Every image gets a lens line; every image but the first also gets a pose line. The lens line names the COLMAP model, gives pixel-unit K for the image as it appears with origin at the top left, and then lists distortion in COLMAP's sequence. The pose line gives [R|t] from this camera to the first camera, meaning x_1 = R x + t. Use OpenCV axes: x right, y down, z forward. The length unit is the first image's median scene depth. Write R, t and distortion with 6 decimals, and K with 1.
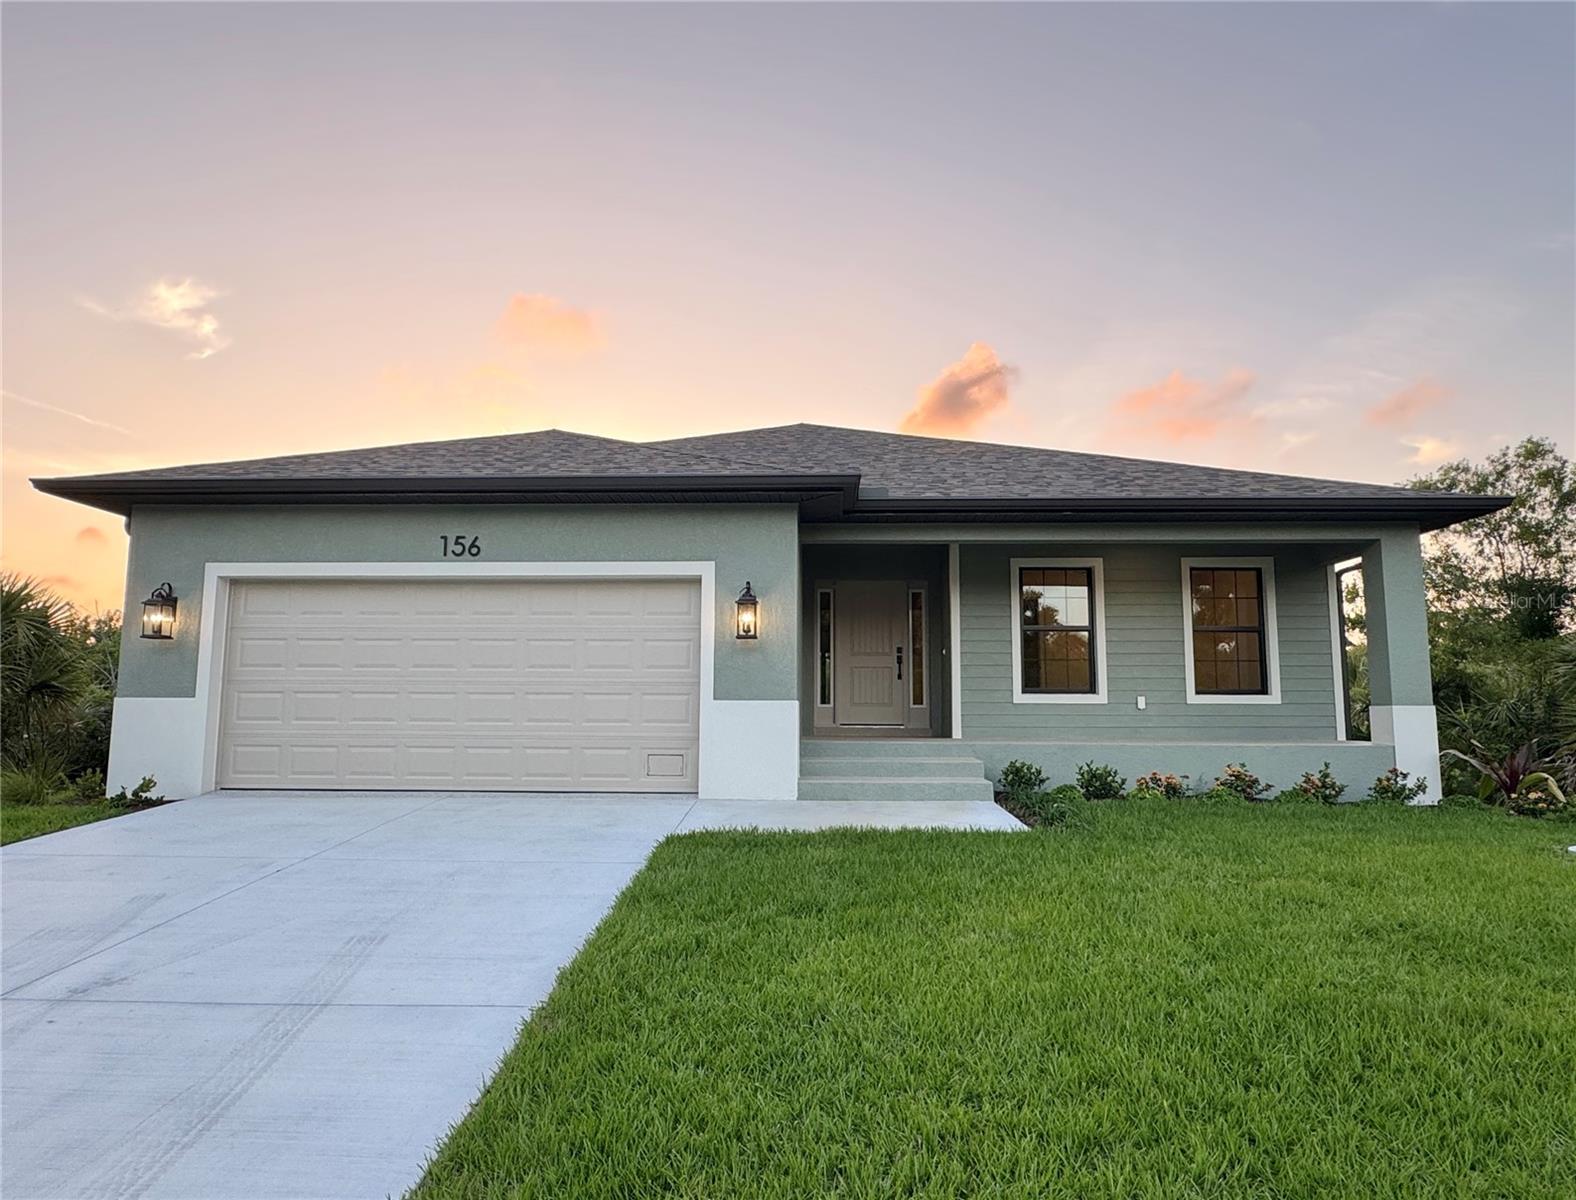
lens RADIAL K [[1026.7, 0, 787.2], [0, 1026.7, 591.6], [0, 0, 1]] dist [0.016286, 0.008815]
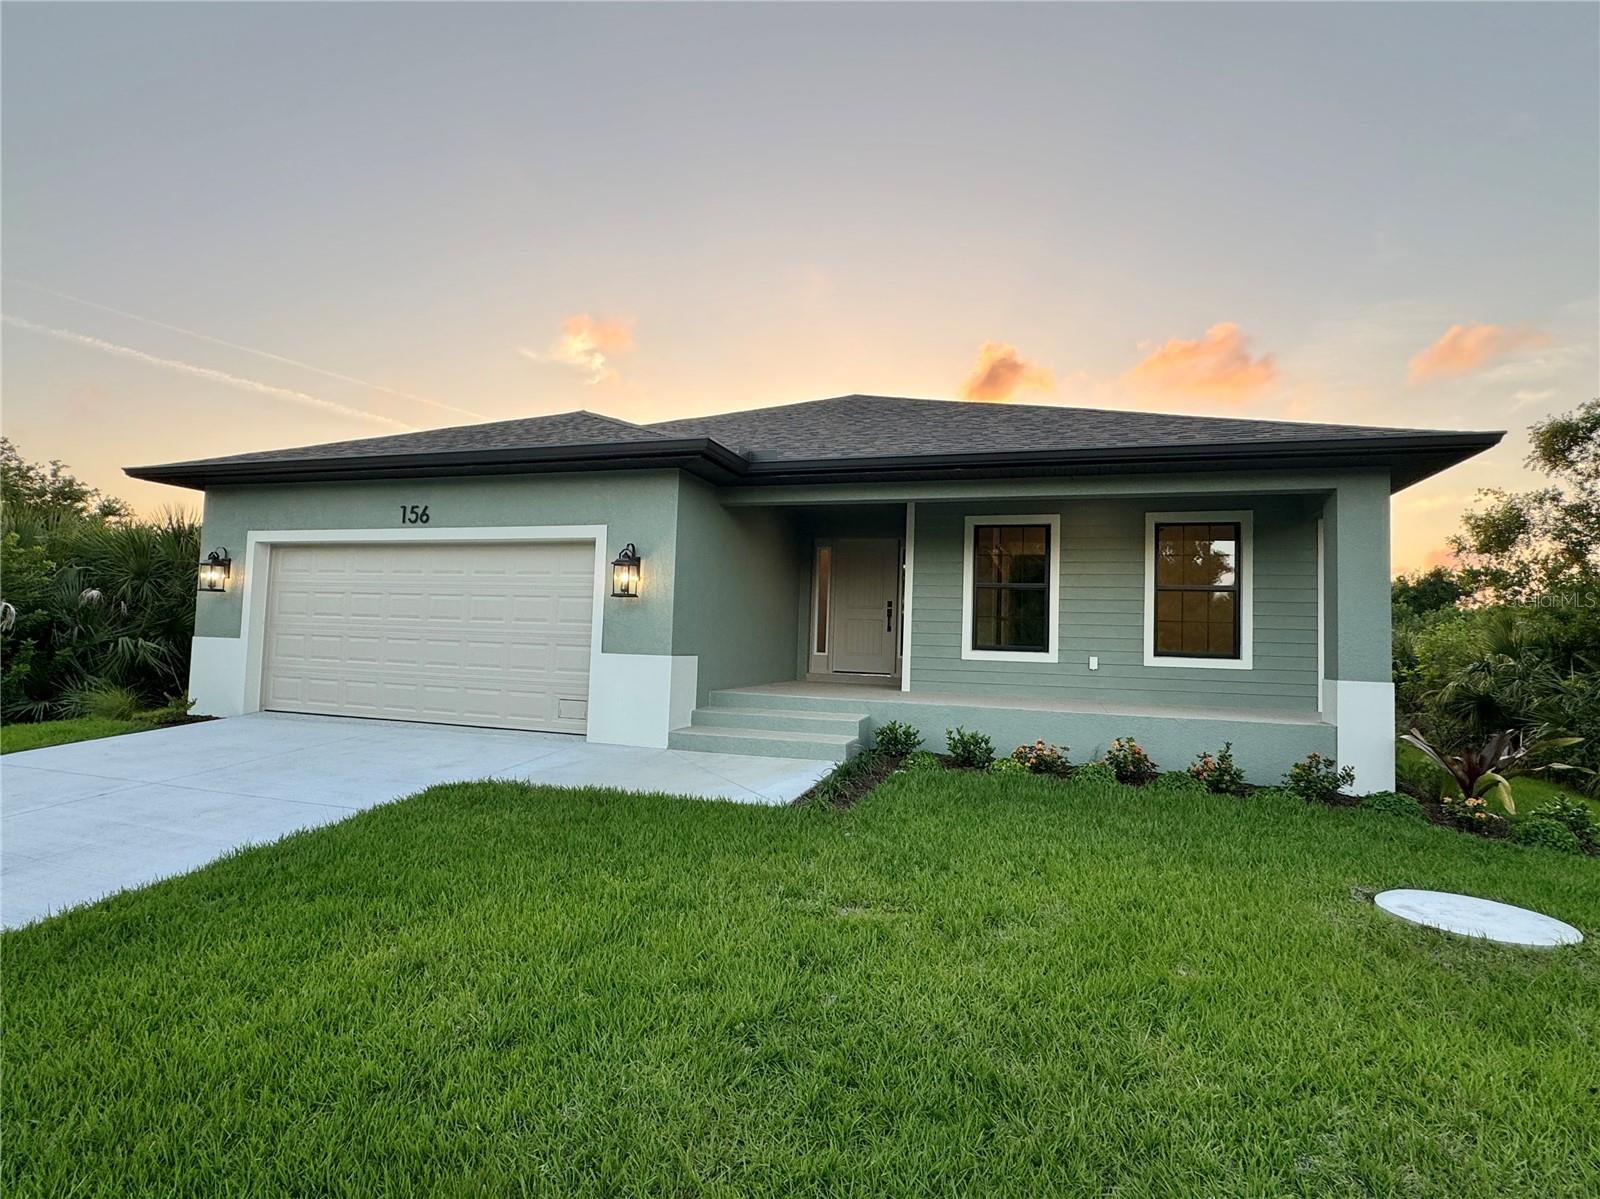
lens RADIAL K [[796.8, 0, 807.7], [0, 796.8, 600.1], [0, 0, 1]] dist [0.000641, -0.000152]
pose [[0.961163, 0.011797, -0.275729, 0.292485], [0.006672, 0.997801, 0.065951, -0.003115], [0.275900, -0.065229, 0.958970, 0.205574]]
